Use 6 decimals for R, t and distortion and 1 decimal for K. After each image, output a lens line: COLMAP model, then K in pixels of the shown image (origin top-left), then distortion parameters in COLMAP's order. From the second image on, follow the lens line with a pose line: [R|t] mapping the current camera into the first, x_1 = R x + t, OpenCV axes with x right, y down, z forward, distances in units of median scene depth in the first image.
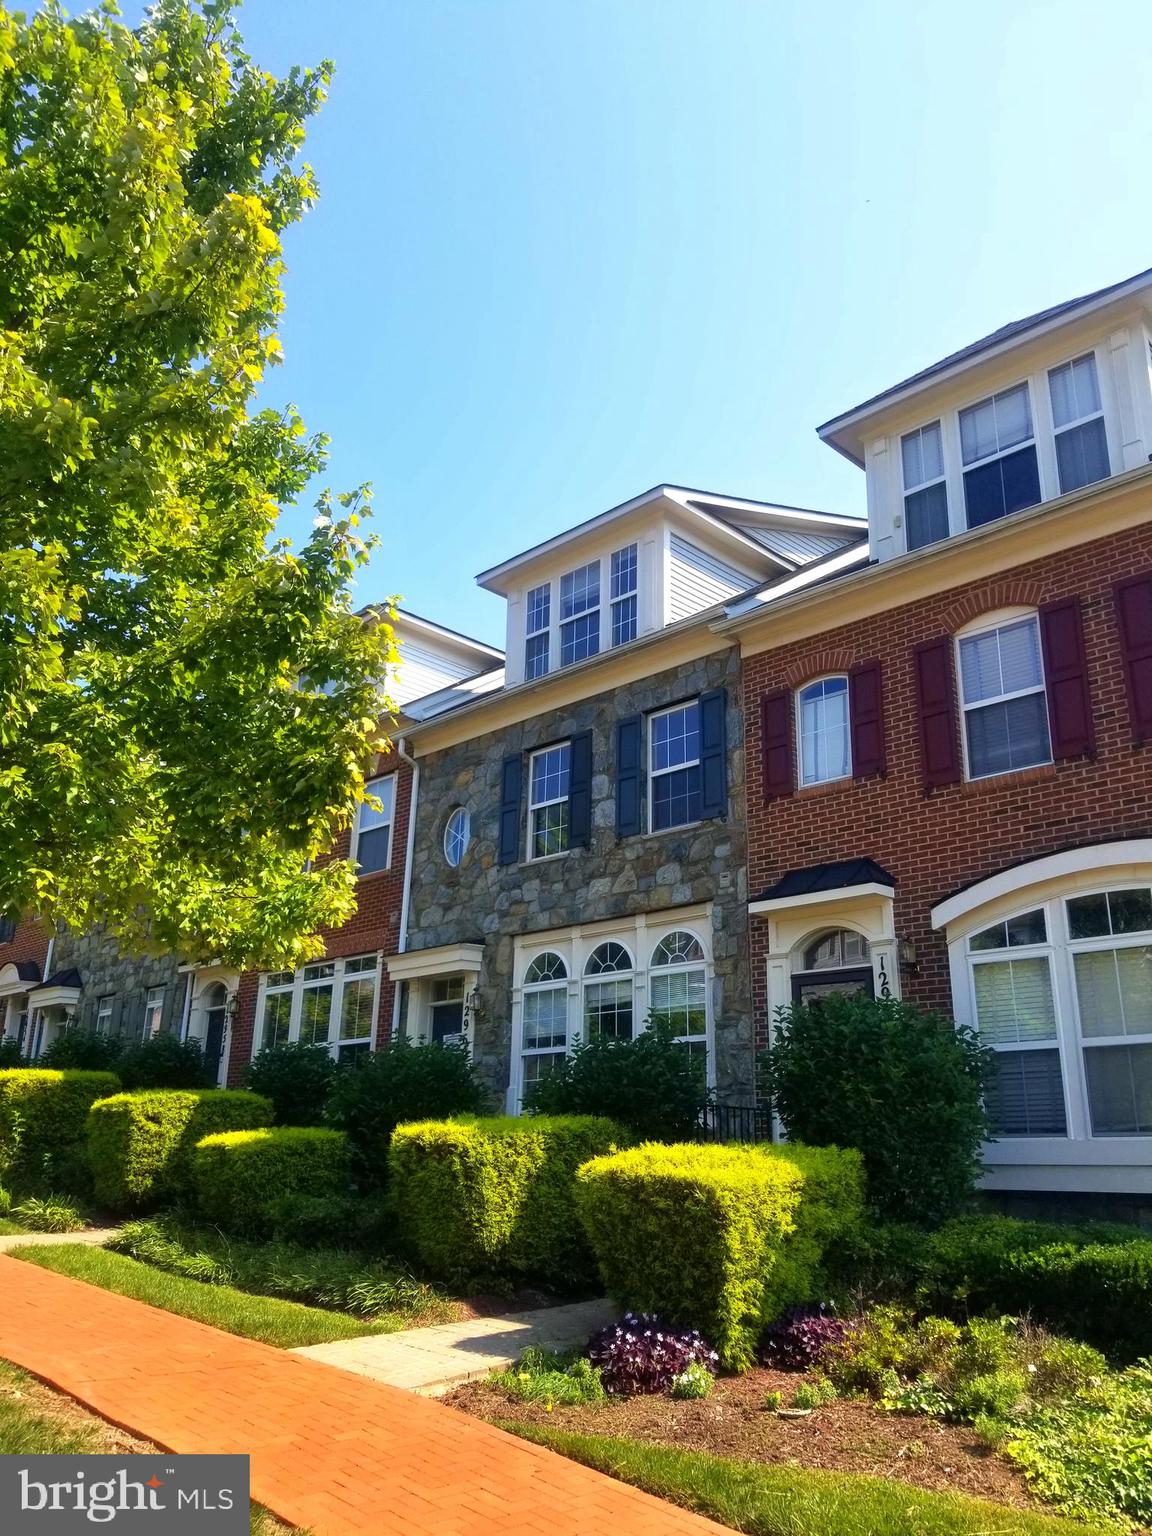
lens RADIAL K [[1151.1, 0, 588.9], [0, 1151.1, 778.2], [0, 0, 1]] dist [0.103573, -0.196064]
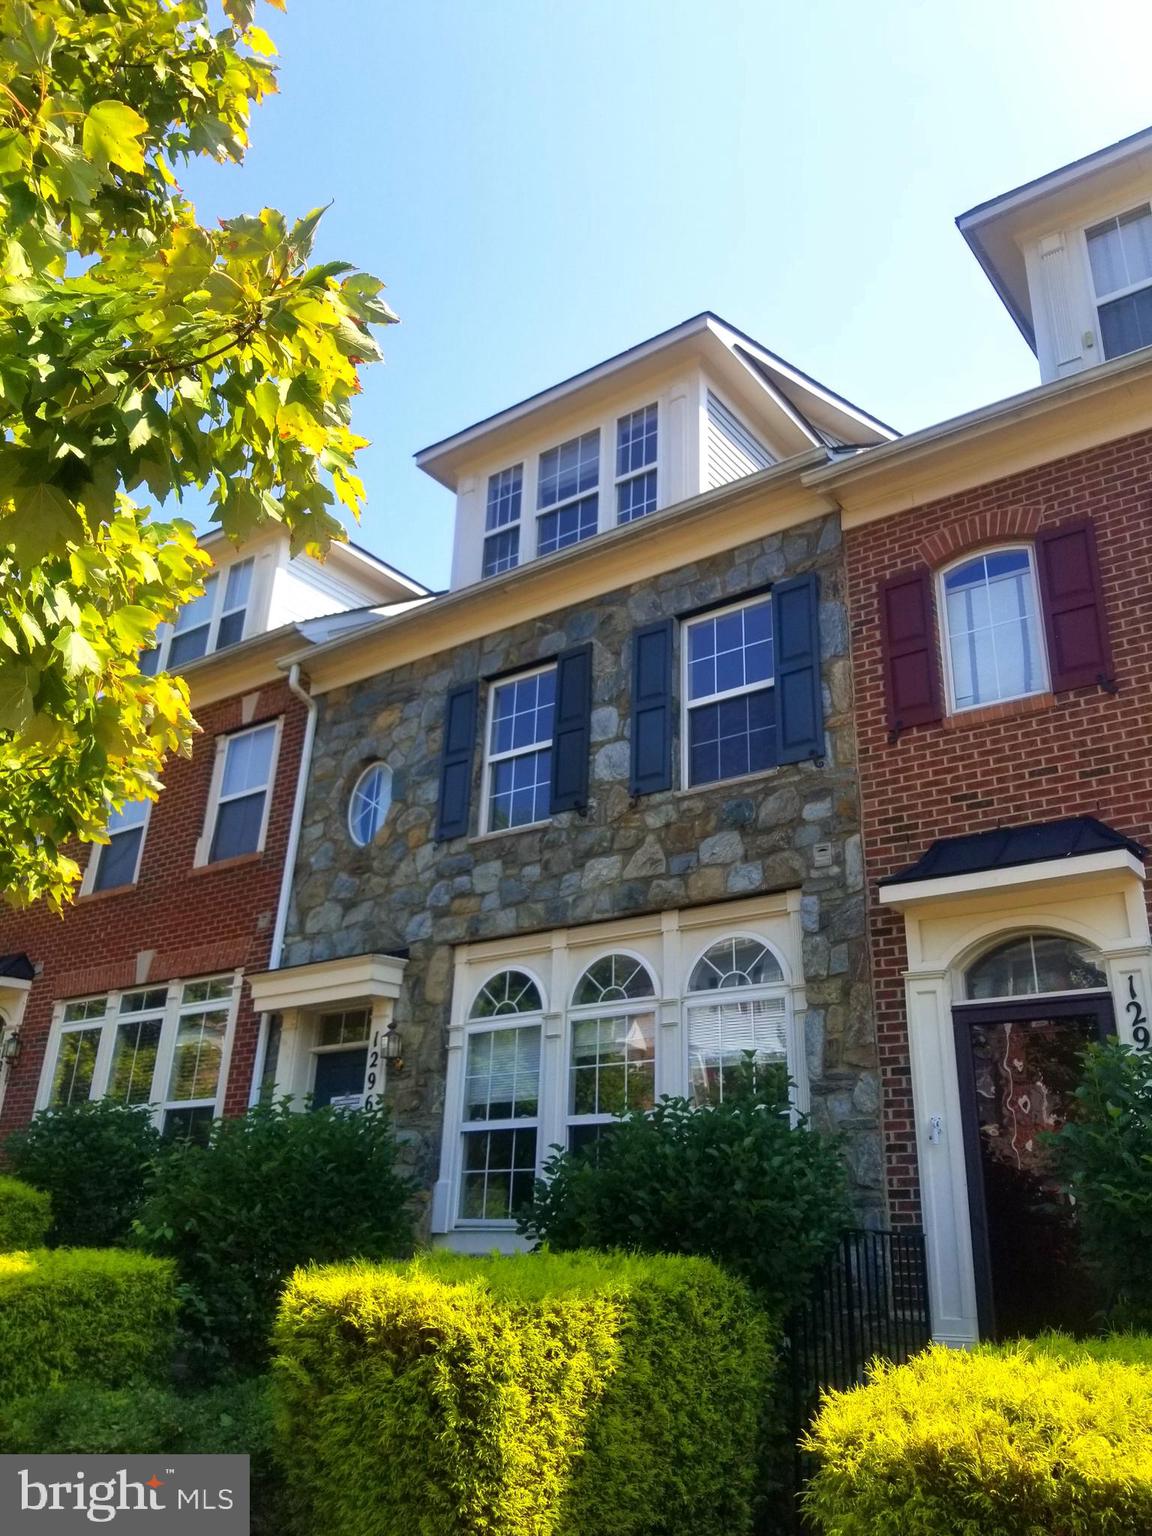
lens RADIAL K [[1156.1, 0, 588.6], [0, 1156.1, 749.6], [0, 0, 1]] dist [0.094722, -0.168714]
pose [[0.990764, 0.063646, 0.119729, -0.081592], [-0.053336, 0.994742, -0.087428, 0.084501], [-0.124664, 0.080234, 0.988950, 0.344475]]
